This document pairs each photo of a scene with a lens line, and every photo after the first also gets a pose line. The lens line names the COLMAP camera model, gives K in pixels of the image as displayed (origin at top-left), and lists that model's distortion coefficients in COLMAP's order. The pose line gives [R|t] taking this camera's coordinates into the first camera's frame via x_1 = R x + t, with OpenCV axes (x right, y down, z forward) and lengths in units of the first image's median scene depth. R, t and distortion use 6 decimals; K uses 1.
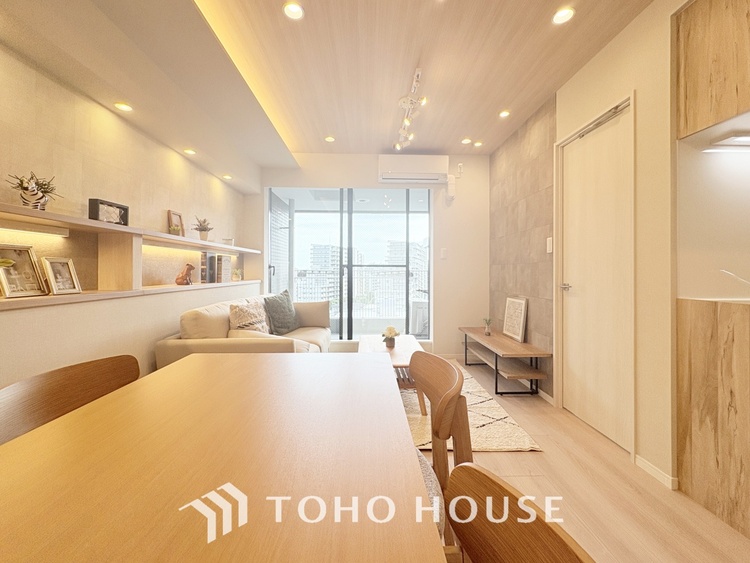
lens RADIAL K [[302.5, 0, 376.2], [0, 302.5, 276.5], [0, 0, 1]] dist [0.002342, -0.000336]
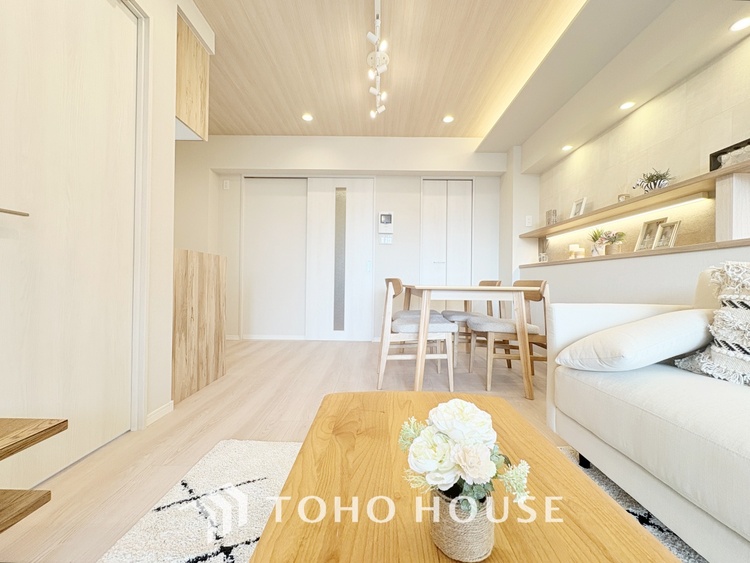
lens RADIAL K [[302.5, 0, 373.5], [0, 302.5, 281.8], [0, 0, 1]] dist [0.002342, -0.000336]
pose [[-0.998427, -0.016760, 0.053497, 0.128623], [-0.015903, 0.999739, 0.016405, 0.156695], [-0.053758, 0.015528, -0.998433, 1.900404]]
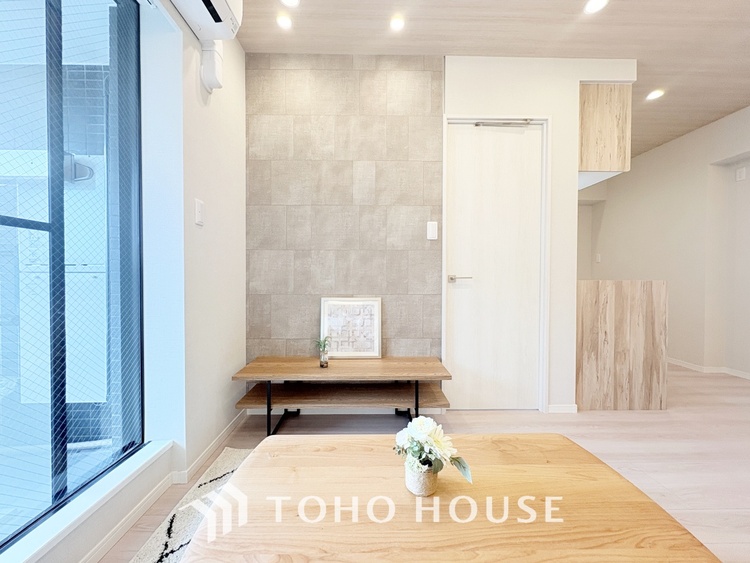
lens RADIAL K [[302.5, 0, 378.6], [0, 302.5, 280.5], [0, 0, 1]] dist [0.002342, -0.000336]
pose [[0.022720, -0.022208, 0.999495, -0.428094], [0.014756, 0.999652, 0.021876, 0.023707], [-0.999633, 0.014251, 0.023040, 1.708065]]
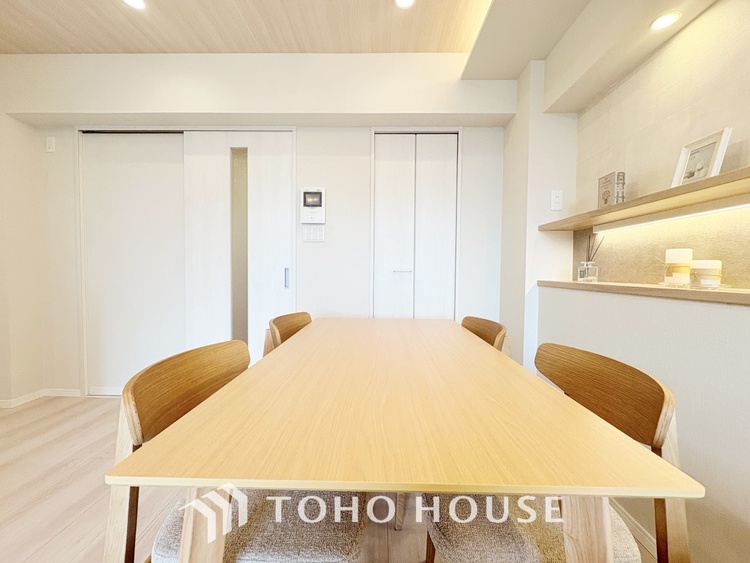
lens RADIAL K [[302.5, 0, 371.2], [0, 302.5, 279.8], [0, 0, 1]] dist [0.002342, -0.000336]
pose [[-0.997303, -0.016406, 0.071538, -0.205071], [-0.012977, 0.998756, 0.048140, 0.013152], [-0.072239, 0.047082, -0.996275, 0.969384]]
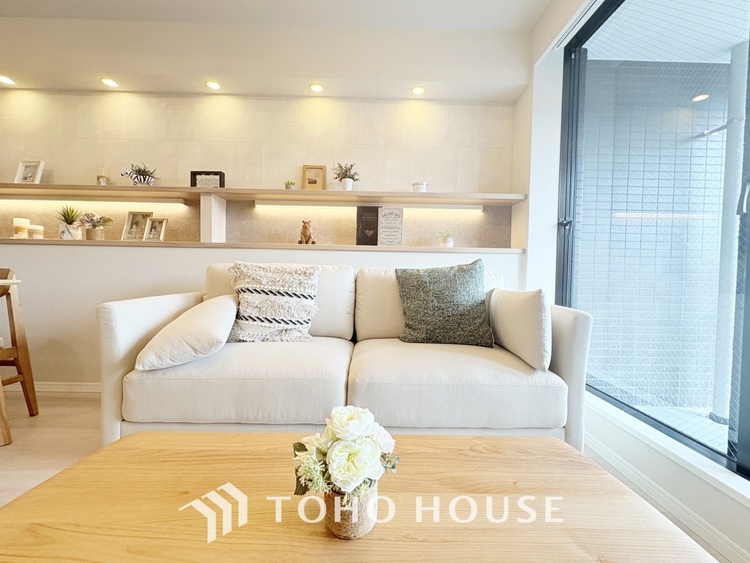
lens RADIAL K [[317.2, 0, 374.6], [0, 317.2, 281.0], [0, 0, 1]] dist [-0.002536, -0.000020]
pose [[-0.023504, 0.024234, -0.999430, 0.373266], [-0.034585, 0.999088, 0.025039, 0.134997], [0.999125, 0.035154, -0.022644, 1.665009]]
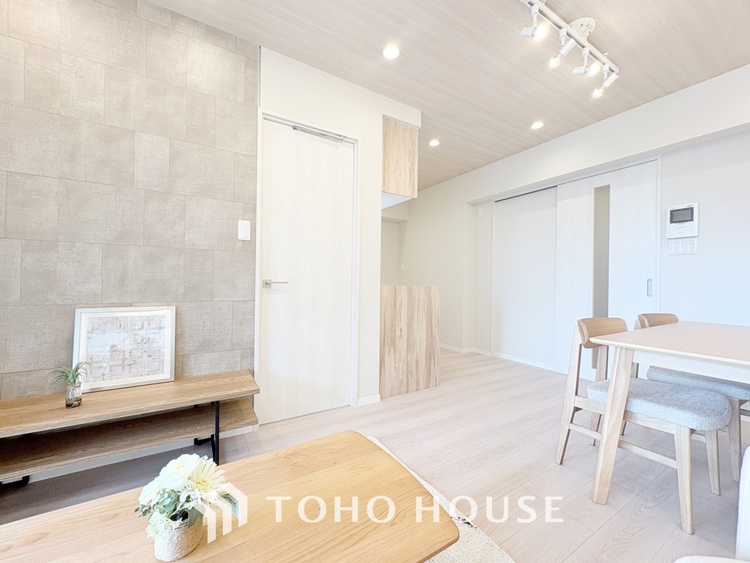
lens RADIAL K [[302.5, 0, 378.2], [0, 302.5, 280.6], [0, 0, 1]] dist [0.002342, -0.000336]
pose [[-0.489539, -0.010103, 0.871923, -0.407300], [-0.002180, 0.999944, 0.010362, 0.023920], [-0.871979, 0.003172, -0.489534, 1.629027]]
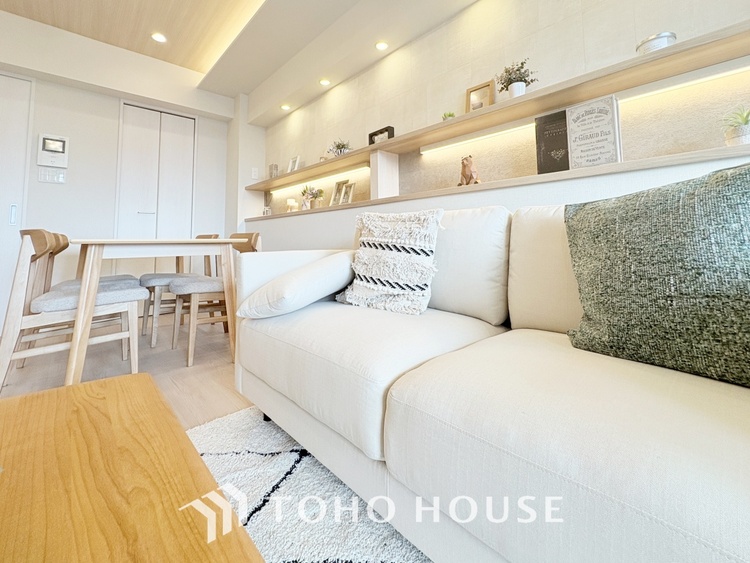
lens RADIAL K [[330.2, 0, 375.2], [0, 330.2, 215.6], [0, 0, 1]] dist [-0.011527, 0.000170]
pose [[-0.760644, -0.047787, -0.647408, -0.022777], [-0.004106, 0.997621, -0.068813, 0.182950], [0.649156, -0.049684, -0.759031, 1.916759]]
